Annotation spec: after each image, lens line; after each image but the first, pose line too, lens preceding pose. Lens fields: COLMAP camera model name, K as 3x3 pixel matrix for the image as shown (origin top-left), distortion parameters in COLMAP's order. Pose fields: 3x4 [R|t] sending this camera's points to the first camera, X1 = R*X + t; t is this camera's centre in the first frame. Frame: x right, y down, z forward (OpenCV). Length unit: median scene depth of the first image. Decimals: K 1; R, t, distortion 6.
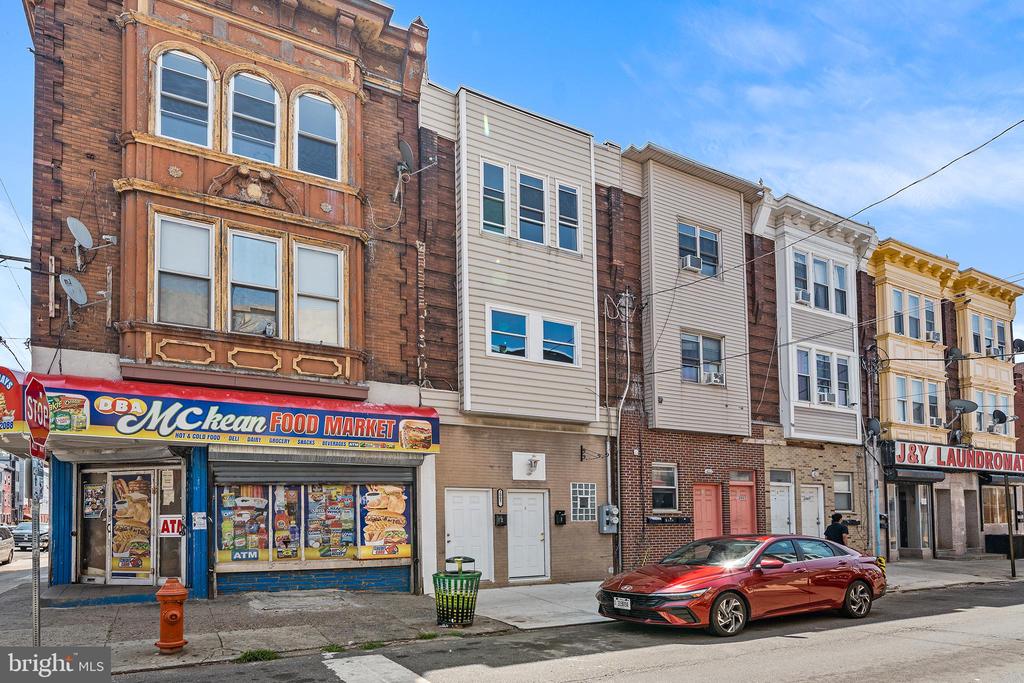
lens RADIAL K [[549.3, 0, 511.4], [0, 549.3, 342.2], [0, 0, 1]] dist [0.002177, 0.000116]
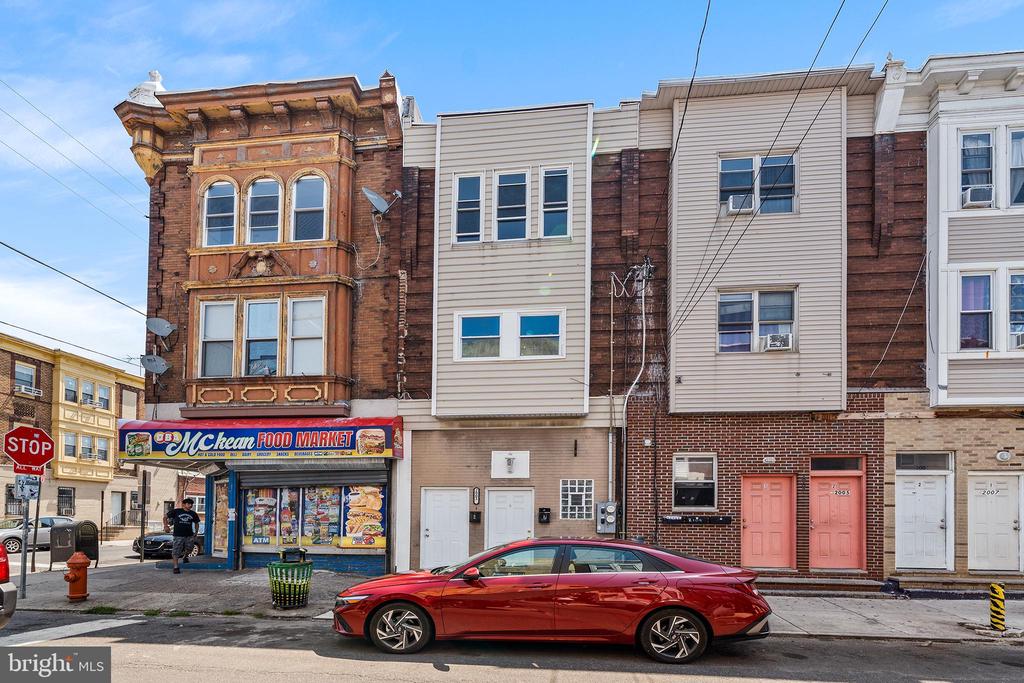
lens RADIAL K [[488.6, 0, 510.9], [0, 488.6, 385.2], [0, 0, 1]] dist [0.000706, -0.000359]
pose [[0.833051, -0.133646, -0.536810, 0.536826], [0.159061, 0.987268, 0.001046, 0.084198], [0.529835, -0.086257, 0.843703, 0.267816]]
